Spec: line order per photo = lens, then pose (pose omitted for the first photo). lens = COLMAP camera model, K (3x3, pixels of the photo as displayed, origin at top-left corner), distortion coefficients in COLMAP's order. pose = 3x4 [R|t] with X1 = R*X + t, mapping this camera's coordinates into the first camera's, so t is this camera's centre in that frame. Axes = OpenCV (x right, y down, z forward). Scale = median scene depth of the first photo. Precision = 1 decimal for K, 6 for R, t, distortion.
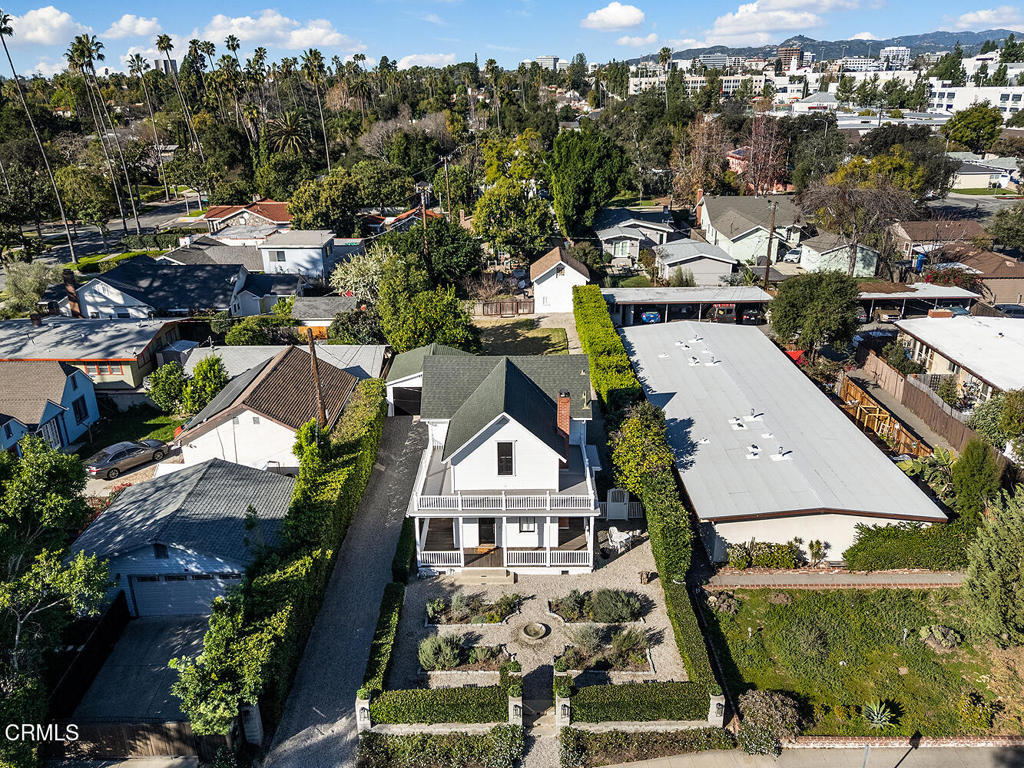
lens RADIAL K [[865.6, 0, 512.0], [0, 865.6, 384.0], [0, 0, 1]] dist [0.048789, 0.000476]
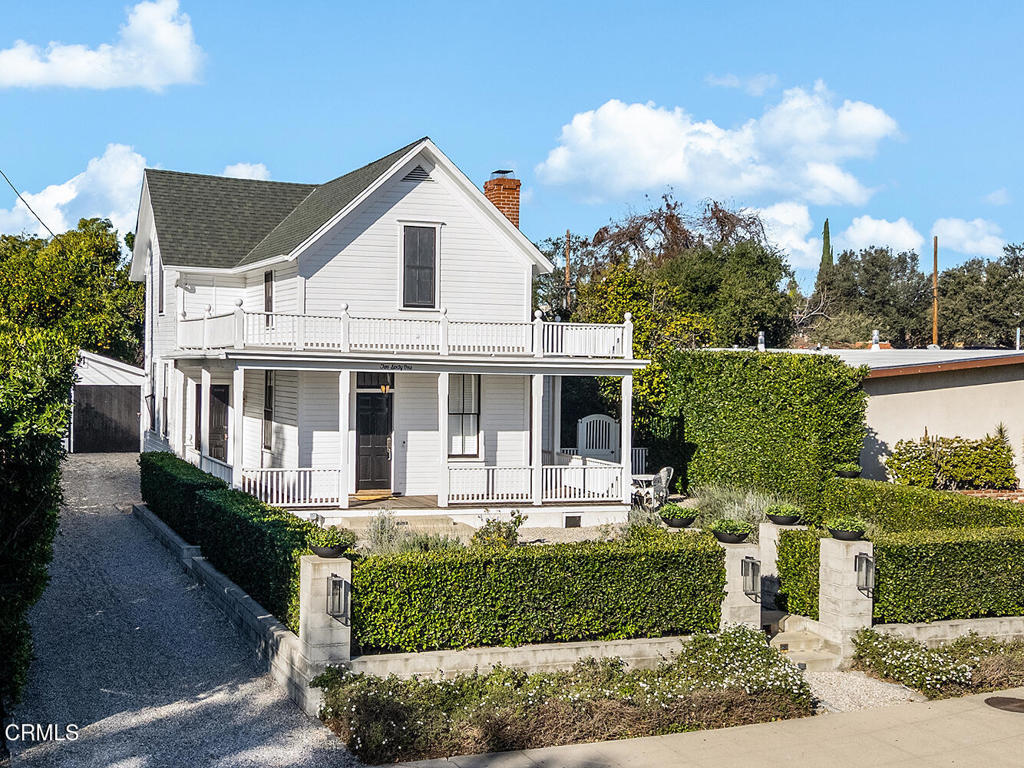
lens RADIAL K [[1328.9, 0, 377.4], [0, 1328.9, 385.8], [0, 0, 1]] dist [0.073418, -0.030756]
pose [[0.943609, 0.018505, 0.330544, -0.210364], [0.101452, 0.934238, -0.341916, 0.310631], [-0.315134, 0.356169, 0.879678, 0.353940]]
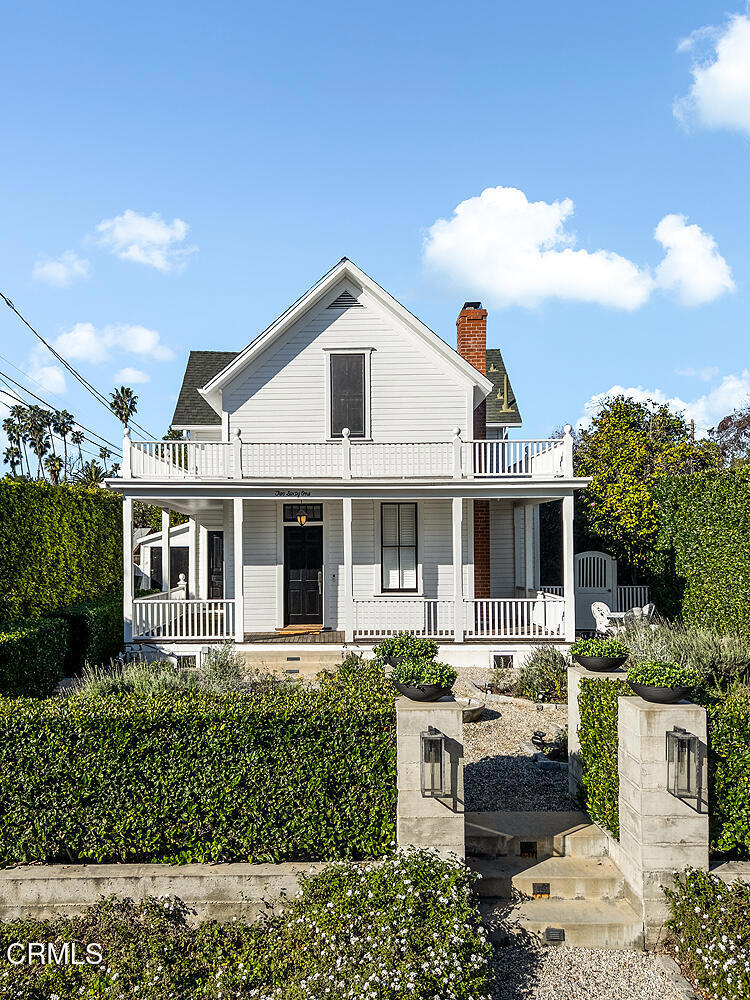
lens RADIAL K [[845.3, 0, 335.4], [0, 845.3, 561.2], [0, 0, 1]] dist [0.048789, 0.000476]
pose [[0.999994, 0.003439, -0.000063, -0.011566], [-0.003219, 0.929359, -0.369164, 0.264271], [-0.001211, 0.369162, 0.929364, 0.528983]]
